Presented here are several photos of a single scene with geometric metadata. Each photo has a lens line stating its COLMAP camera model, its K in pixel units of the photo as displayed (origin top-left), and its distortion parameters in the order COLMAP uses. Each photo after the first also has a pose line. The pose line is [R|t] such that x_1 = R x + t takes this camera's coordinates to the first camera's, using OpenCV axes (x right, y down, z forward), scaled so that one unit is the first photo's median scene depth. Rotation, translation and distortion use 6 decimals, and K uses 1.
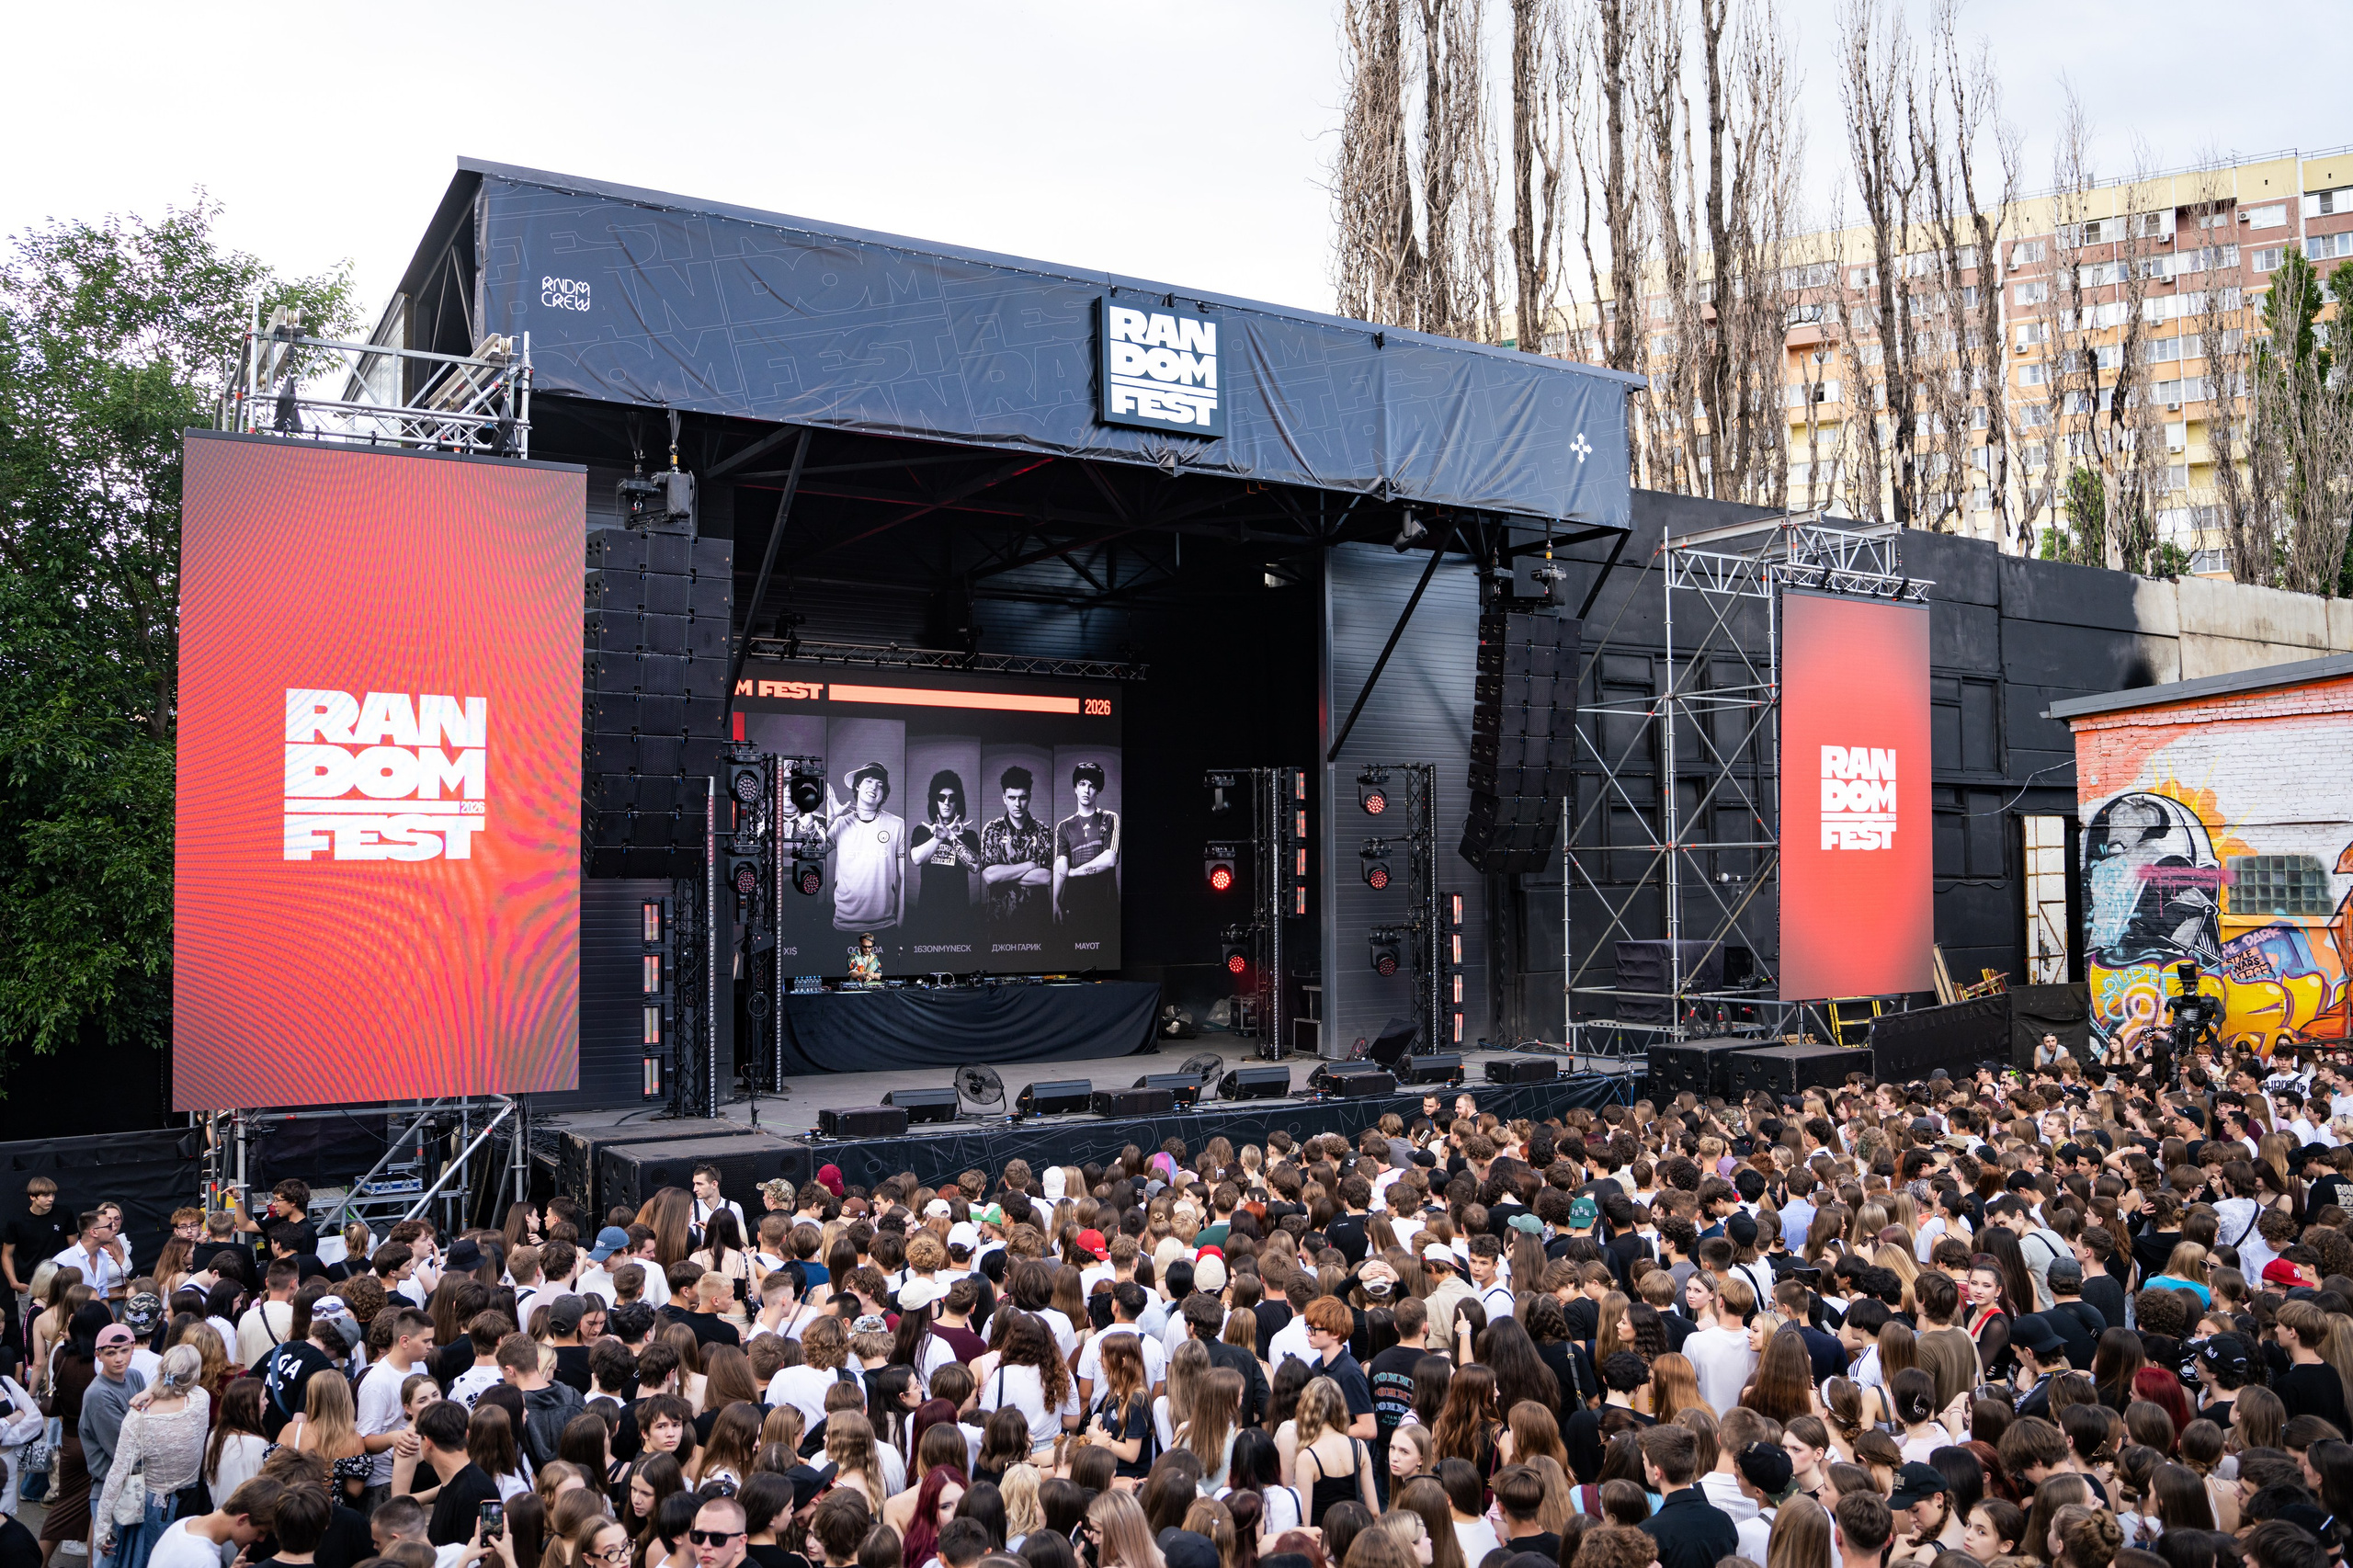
lens RADIAL K [[1988.0, 0, 1176.5], [0, 1988.0, 784.0], [0, 0, 1]] dist [-0.076633, 0.007270]
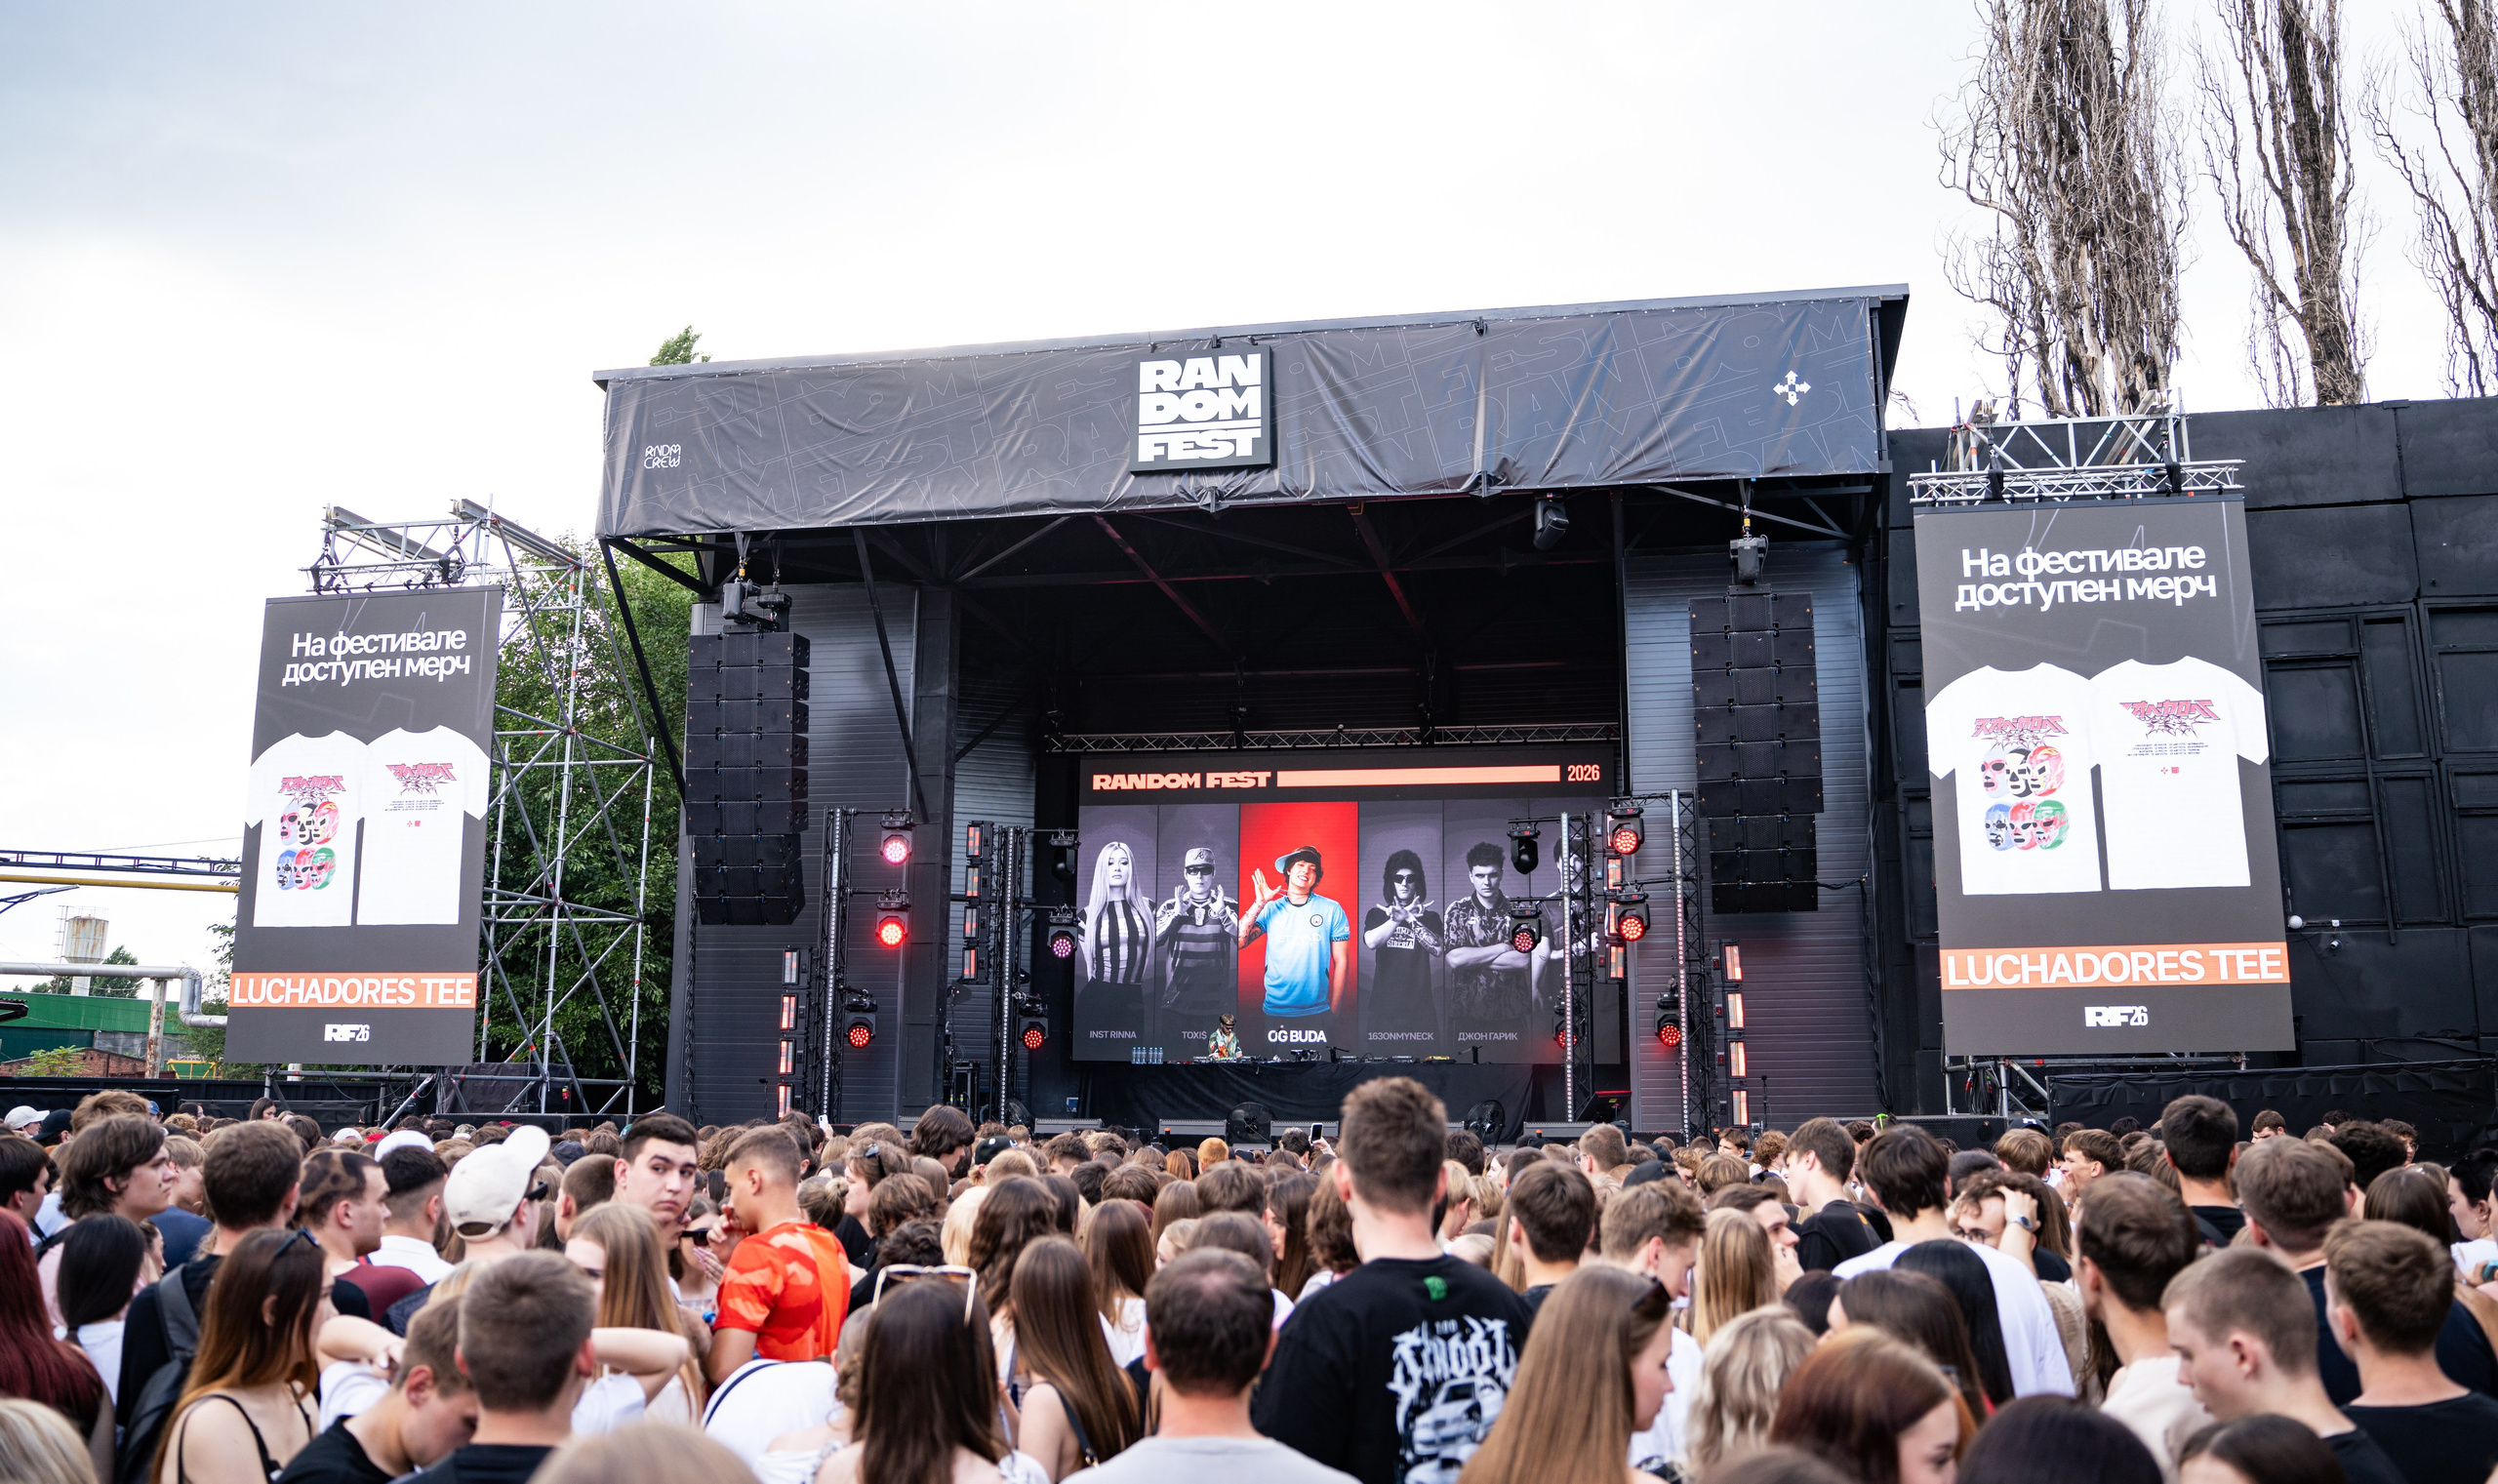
lens RADIAL K [[2147.7, 0, 1229.3], [0, 2147.7, 648.3], [0, 0, 1]] dist [-0.075328, -0.001077]
pose [[0.710865, -0.136838, -0.689889, 0.642219], [0.023288, 0.984932, -0.171364, 0.084389], [0.702943, 0.105751, 0.703341, 0.222819]]
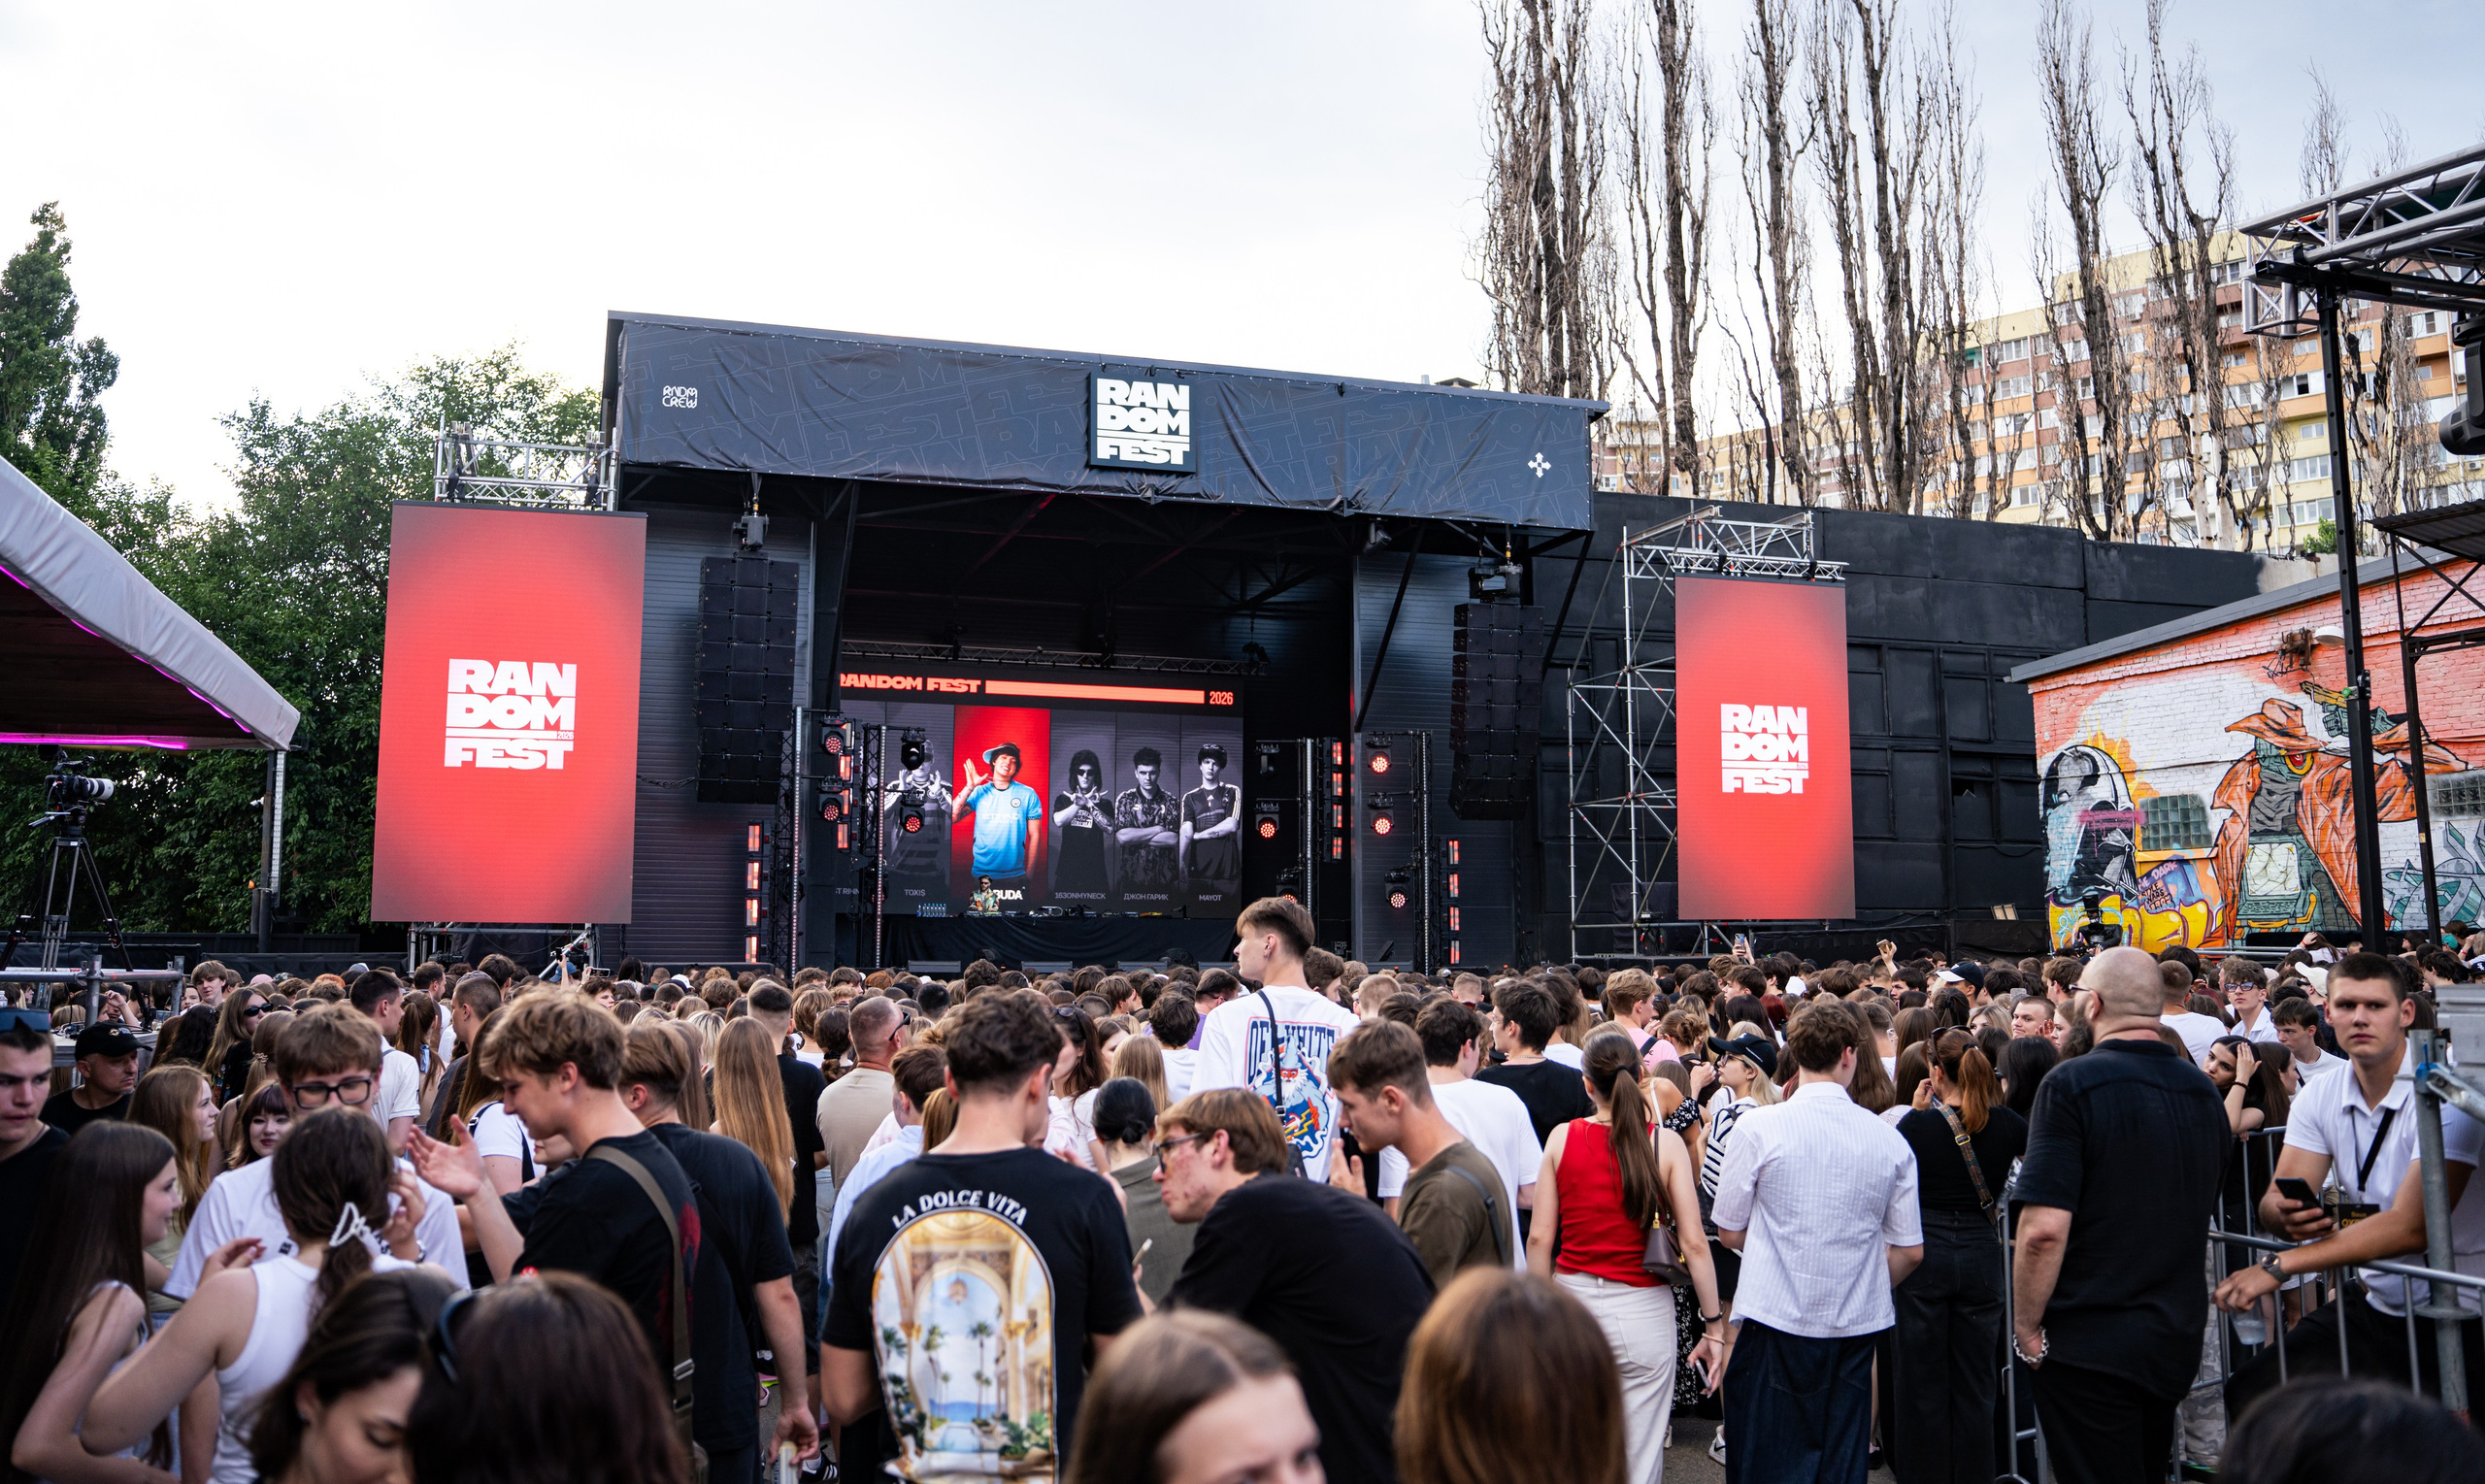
lens RADIAL K [[2136.5, 0, 1222.9], [0, 2136.5, 648.8], [0, 0, 1]] dist [-0.075328, -0.001077]
pose [[0.967637, -0.027752, -0.250816, 0.343470], [0.004408, 0.995641, -0.093160, 0.062278], [0.252308, 0.089039, 0.963542, -0.293015]]
